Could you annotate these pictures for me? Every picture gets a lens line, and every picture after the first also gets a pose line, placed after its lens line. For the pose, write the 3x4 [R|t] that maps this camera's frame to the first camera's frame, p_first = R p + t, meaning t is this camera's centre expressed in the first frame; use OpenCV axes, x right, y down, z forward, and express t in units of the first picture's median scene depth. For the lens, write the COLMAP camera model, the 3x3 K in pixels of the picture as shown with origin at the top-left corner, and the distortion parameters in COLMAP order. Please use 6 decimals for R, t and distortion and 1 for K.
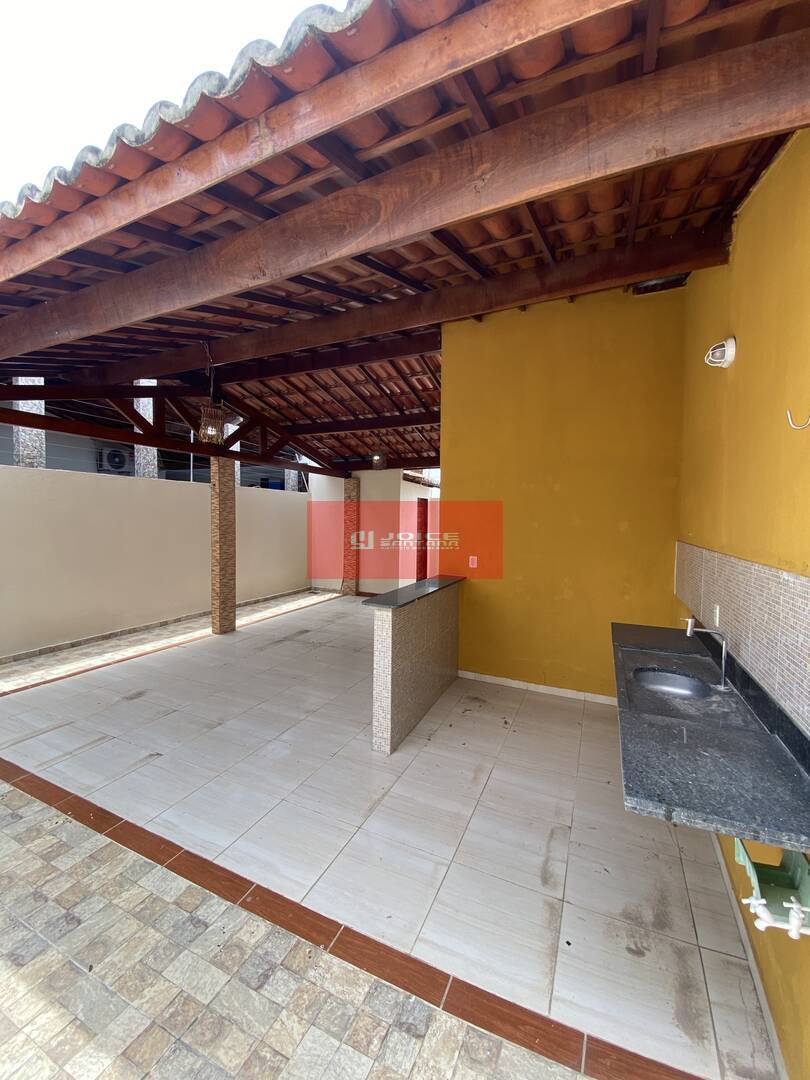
lens RADIAL K [[439.1, 0, 400.7], [0, 439.1, 541.3], [0, 0, 1]] dist [0.009046, -0.013998]
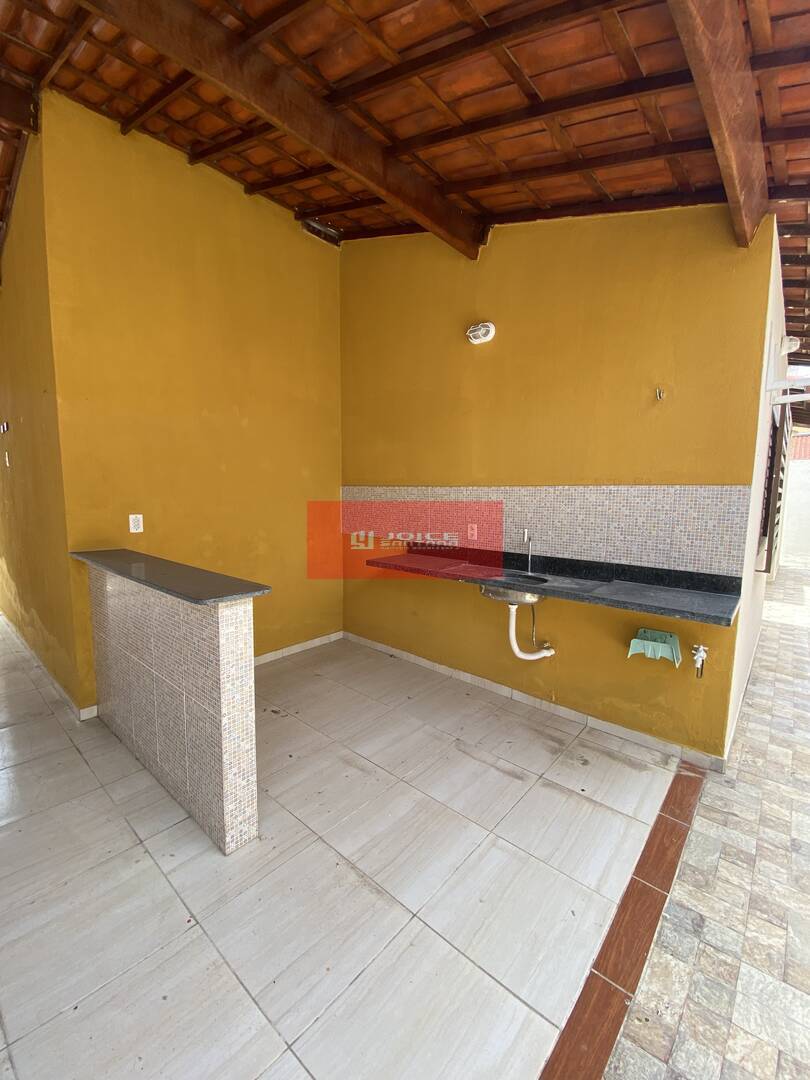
lens RADIAL K [[439.1, 0, 405.8], [0, 439.1, 537.1], [0, 0, 1]] dist [0.009046, -0.013998]
pose [[0.288694, -0.119835, 0.949892, -0.910339], [0.045965, 0.992727, 0.111269, 0.034567], [-0.956317, 0.011540, 0.292103, 1.153350]]
